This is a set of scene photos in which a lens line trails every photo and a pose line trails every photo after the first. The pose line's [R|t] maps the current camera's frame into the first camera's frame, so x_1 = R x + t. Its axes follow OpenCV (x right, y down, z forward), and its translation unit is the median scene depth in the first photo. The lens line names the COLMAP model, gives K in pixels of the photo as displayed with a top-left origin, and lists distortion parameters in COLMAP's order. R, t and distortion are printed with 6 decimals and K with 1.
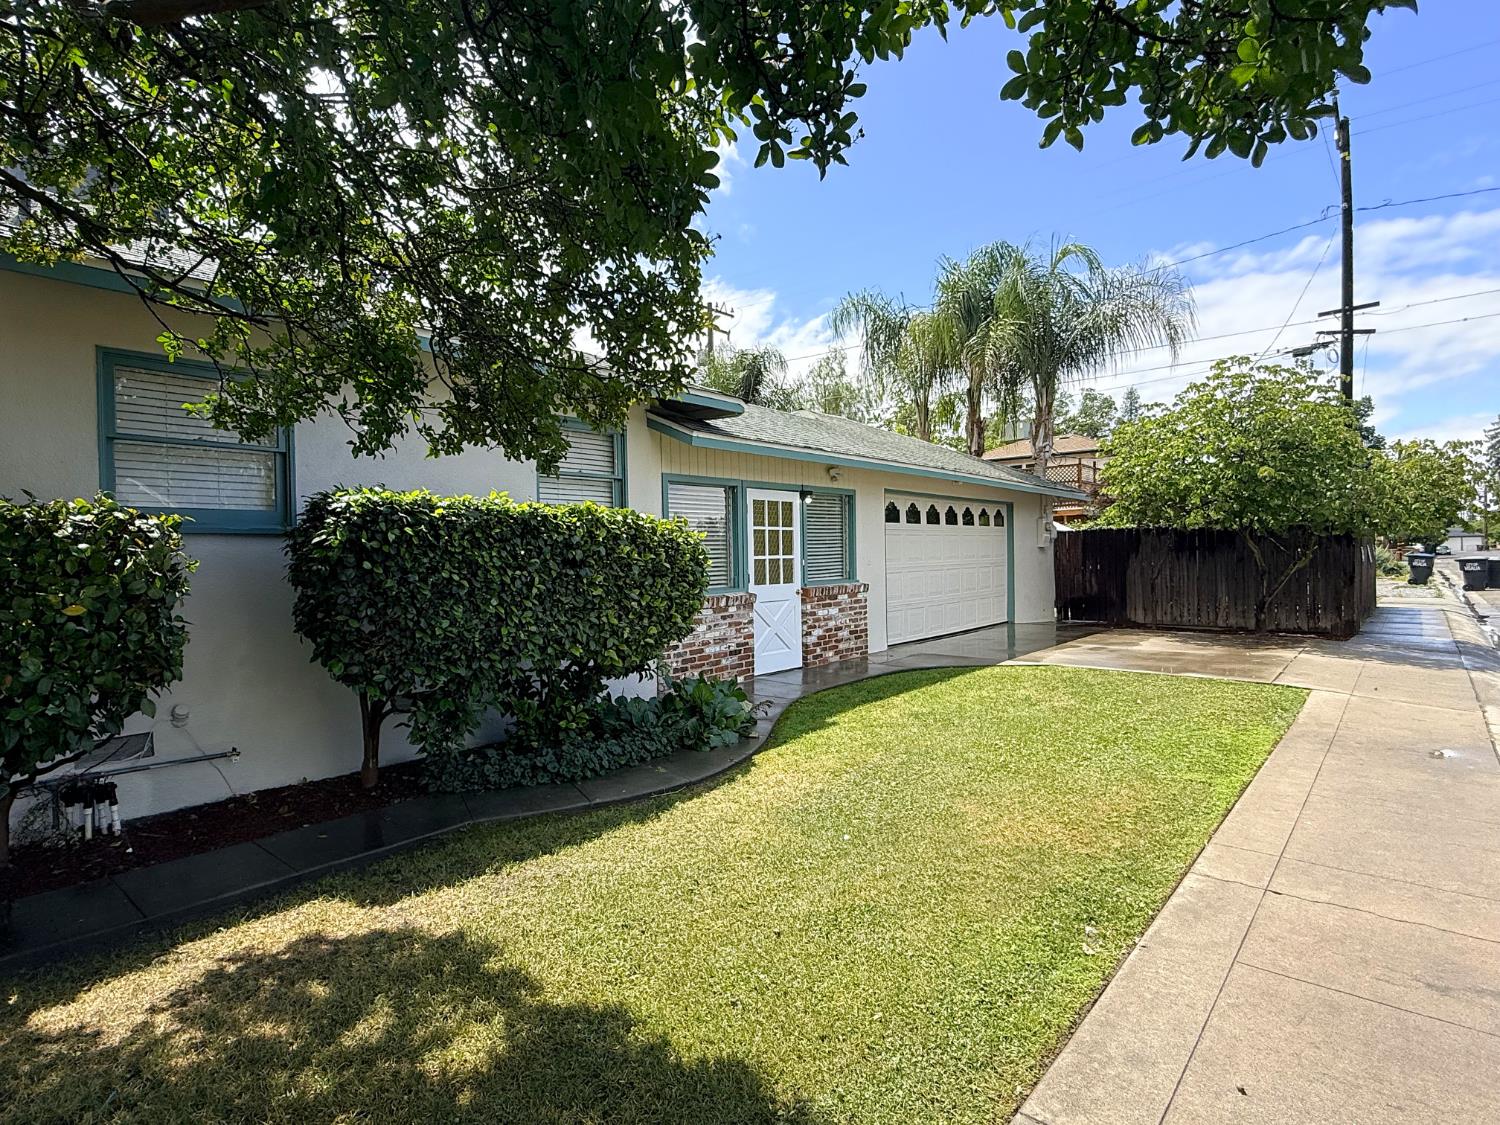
lens RADIAL K [[777.3, 0, 747.3], [0, 777.3, 561.1], [0, 0, 1]] dist [0.012027, -0.001131]
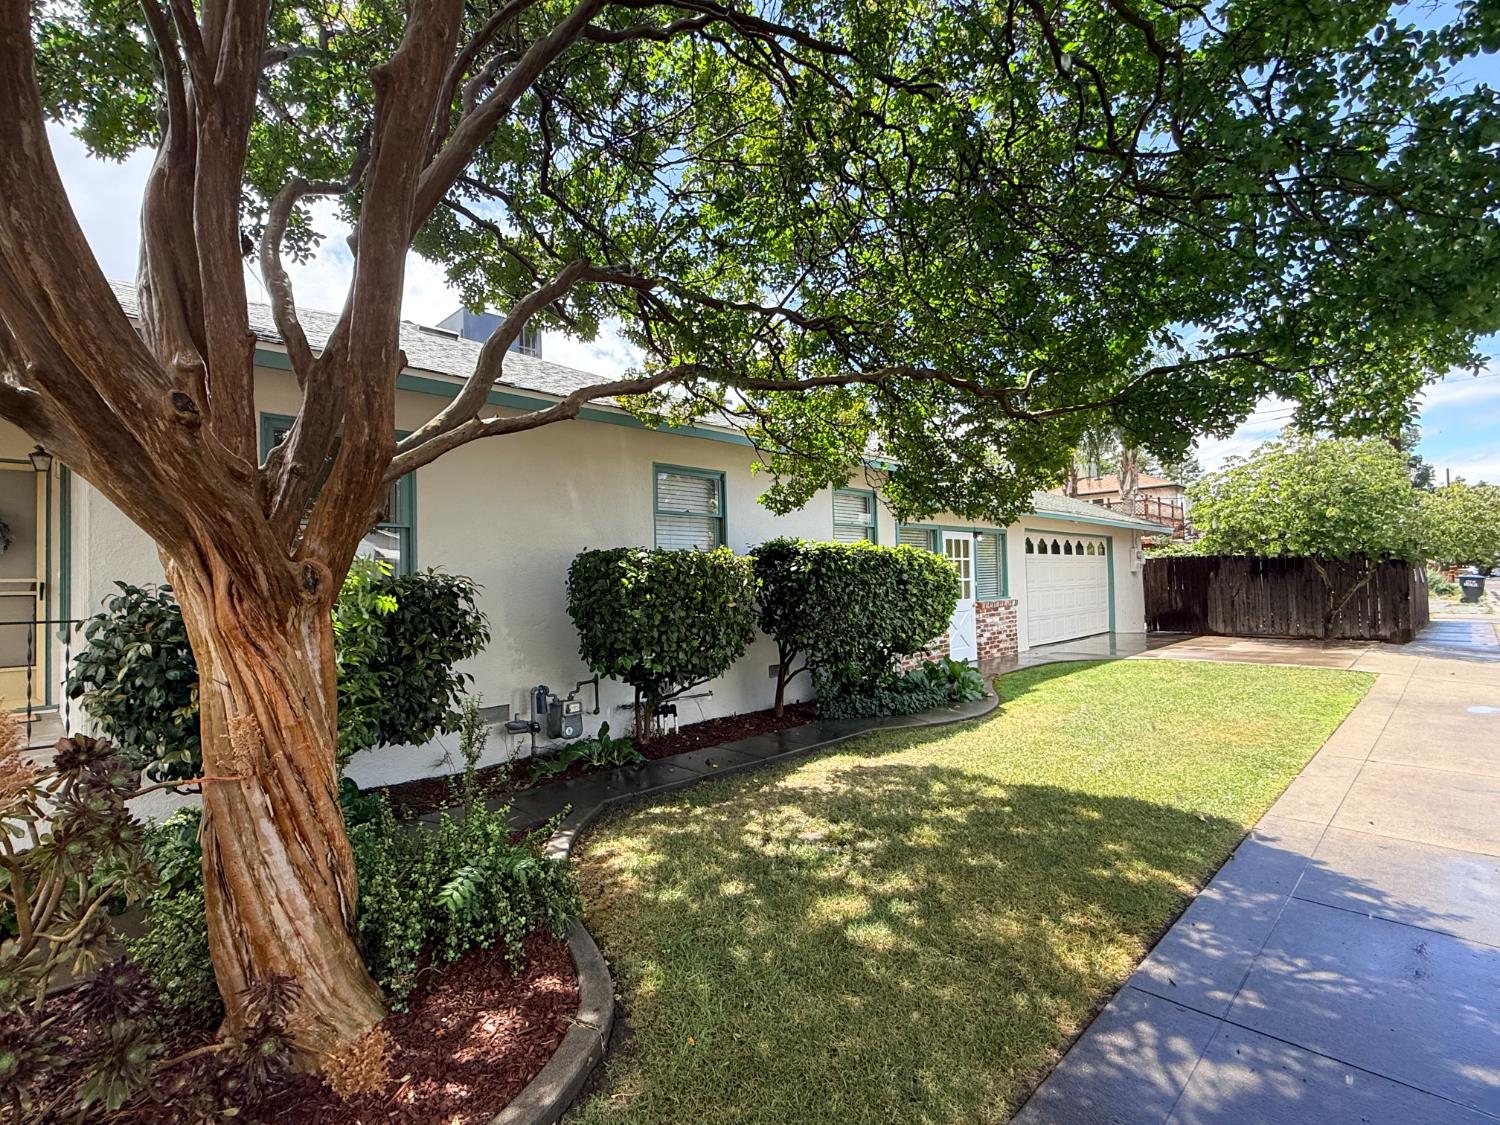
lens RADIAL K [[712.9, 0, 753.9], [0, 712.9, 564.0], [0, 0, 1]] dist [0.021633, -0.000513]
pose [[0.997365, -0.008995, -0.071989, -0.229618], [0.006551, 0.999396, -0.034118, 0.007734], [0.072252, 0.033556, 0.996822, -0.288846]]
